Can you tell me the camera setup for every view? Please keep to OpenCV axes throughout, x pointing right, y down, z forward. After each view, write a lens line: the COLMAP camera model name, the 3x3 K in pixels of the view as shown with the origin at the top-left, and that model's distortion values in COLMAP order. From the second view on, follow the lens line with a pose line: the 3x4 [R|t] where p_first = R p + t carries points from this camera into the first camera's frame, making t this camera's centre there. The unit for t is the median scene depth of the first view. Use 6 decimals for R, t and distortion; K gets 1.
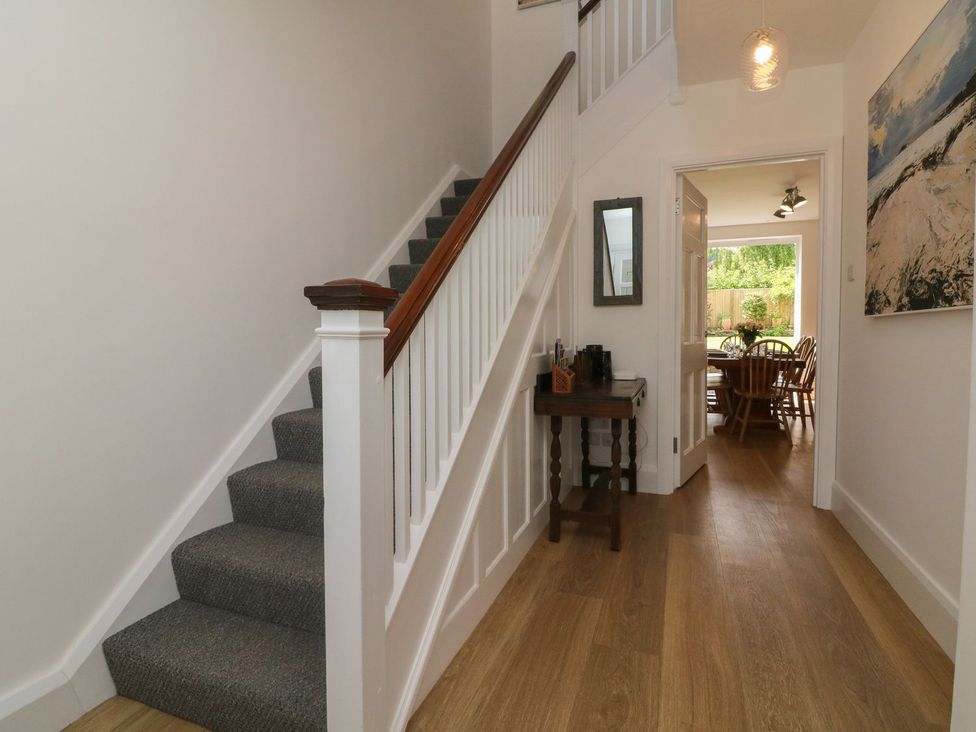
lens RADIAL K [[508.2, 0, 492.3], [0, 508.2, 353.3], [0, 0, 1]] dist [-0.001280, -0.012420]
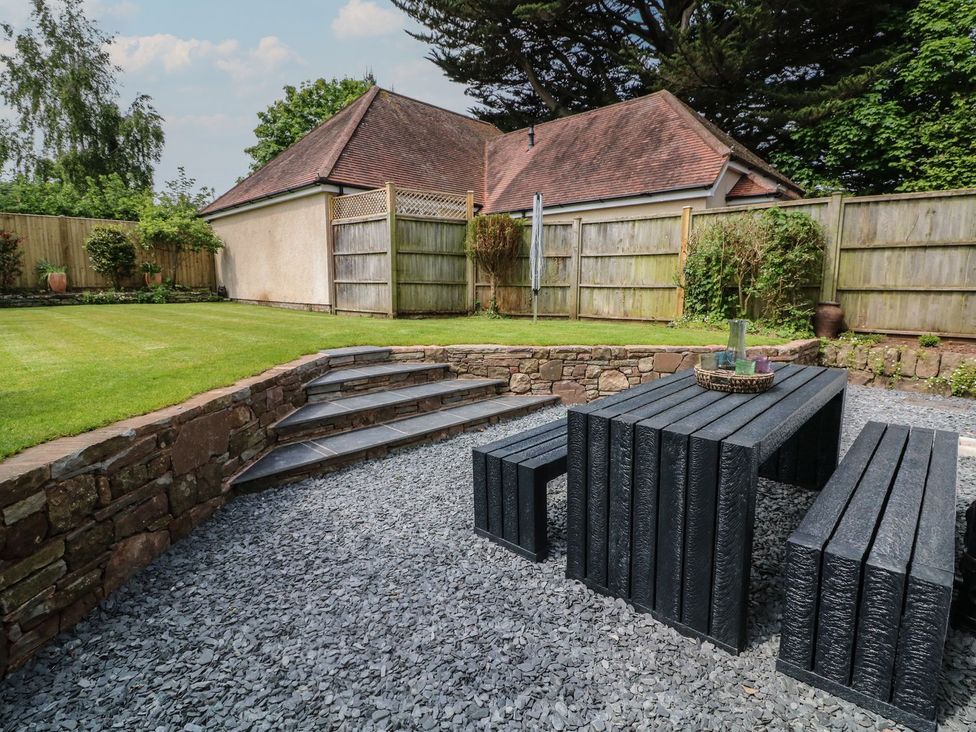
lens RADIAL K [[508.2, 0, 492.3], [0, 508.2, 353.3], [0, 0, 1]] dist [-0.001280, -0.012420]
pose [[0.399967, -0.112900, 0.909549, 0.160999], [0.036151, 0.993555, 0.107430, -0.023740], [-0.915816, -0.010087, 0.401471, 0.383950]]
